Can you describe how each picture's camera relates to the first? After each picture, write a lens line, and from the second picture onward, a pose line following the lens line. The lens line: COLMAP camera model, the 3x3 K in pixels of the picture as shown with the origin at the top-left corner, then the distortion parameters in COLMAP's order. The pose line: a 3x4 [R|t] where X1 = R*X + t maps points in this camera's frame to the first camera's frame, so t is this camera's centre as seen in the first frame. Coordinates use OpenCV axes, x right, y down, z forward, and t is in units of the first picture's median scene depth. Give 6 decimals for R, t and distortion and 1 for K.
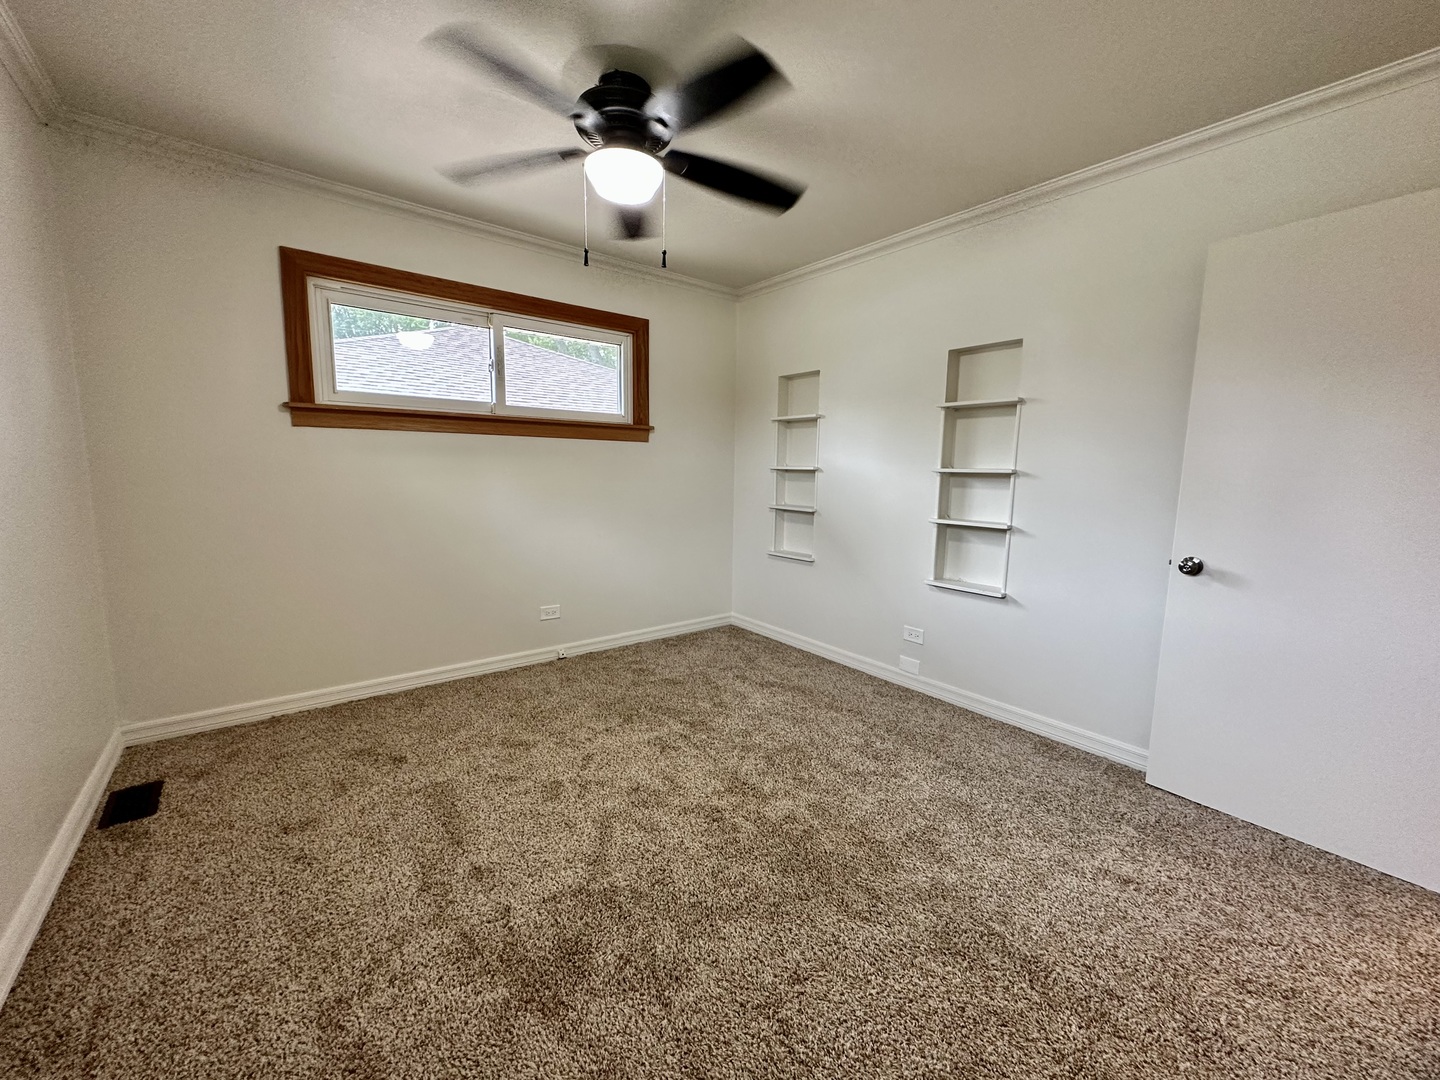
lens RADIAL K [[572.4, 0, 716.7], [0, 572.4, 537.6], [0, 0, 1]] dist [-0.001706, 0.000029]
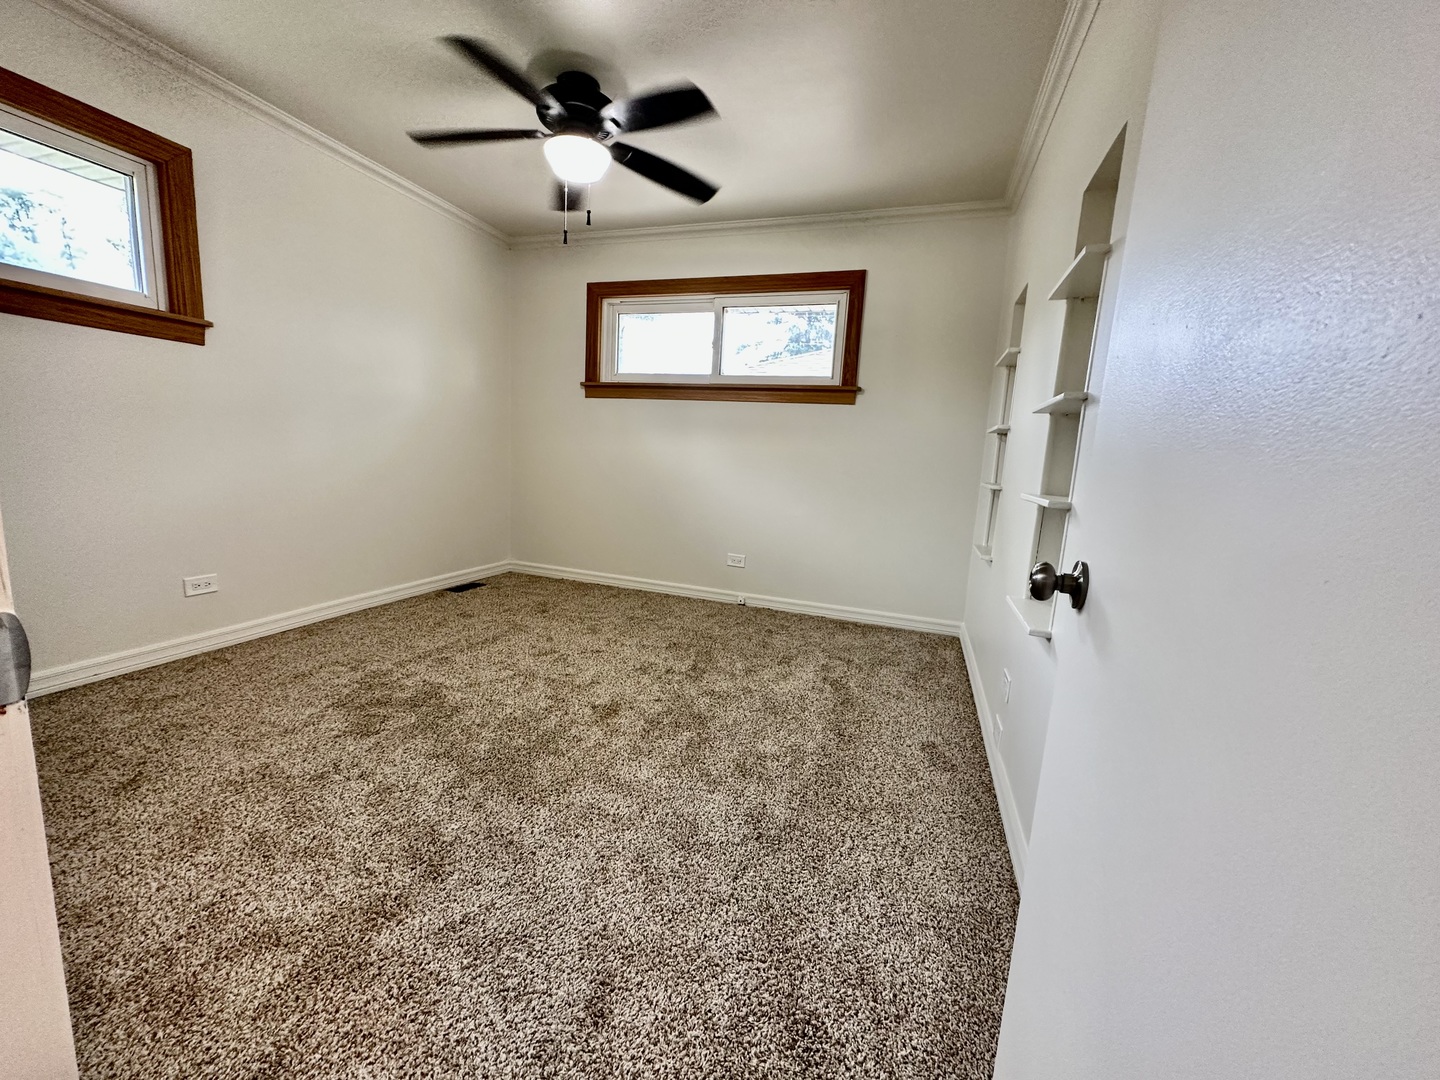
lens RADIAL K [[572.4, 0, 719.2], [0, 572.4, 536.9], [0, 0, 1]] dist [-0.001706, 0.000029]
pose [[0.536714, 0.138428, -0.832332, 0.676565], [-0.150794, 0.986306, 0.066799, 0.018628], [0.830180, 0.089659, 0.550238, 0.395456]]
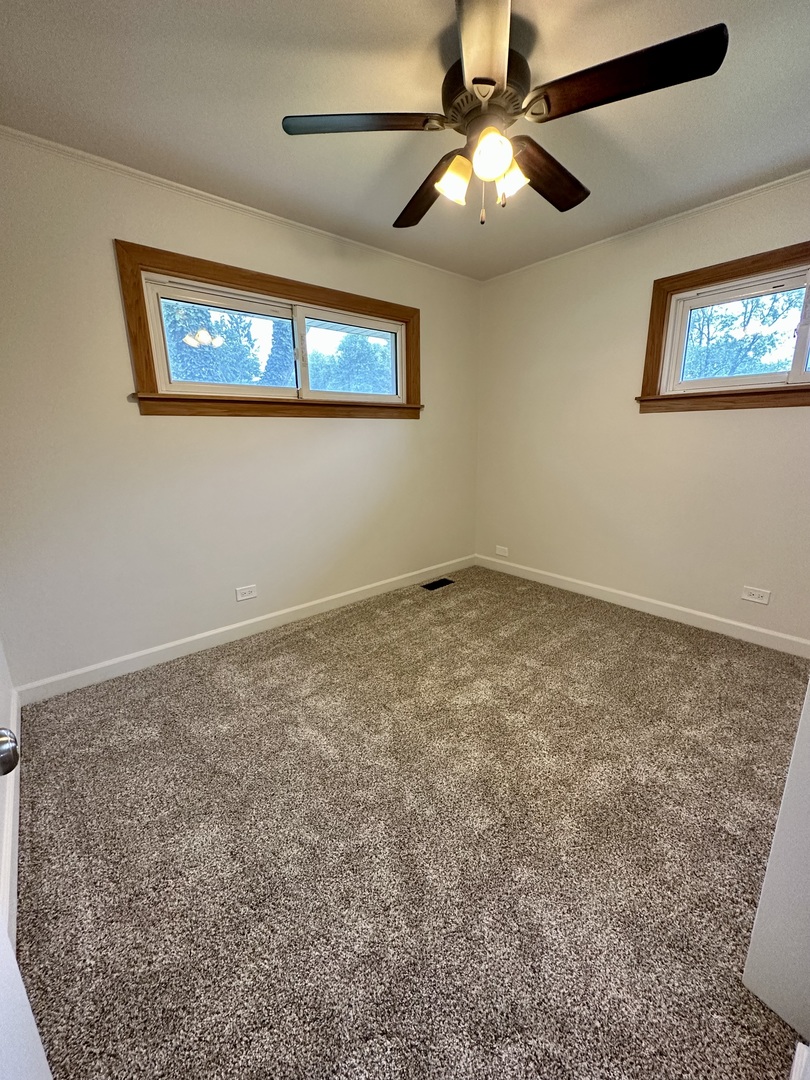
lens RADIAL K [[429.3, 0, 406.1], [0, 429.3, 541.2], [0, 0, 1]] dist [-0.001706, 0.000029]
pose [[0.999310, -0.031367, 0.019867, -0.206674], [0.028570, 0.991348, 0.128110, -0.036382], [-0.023713, -0.127454, 0.991561, 0.106325]]
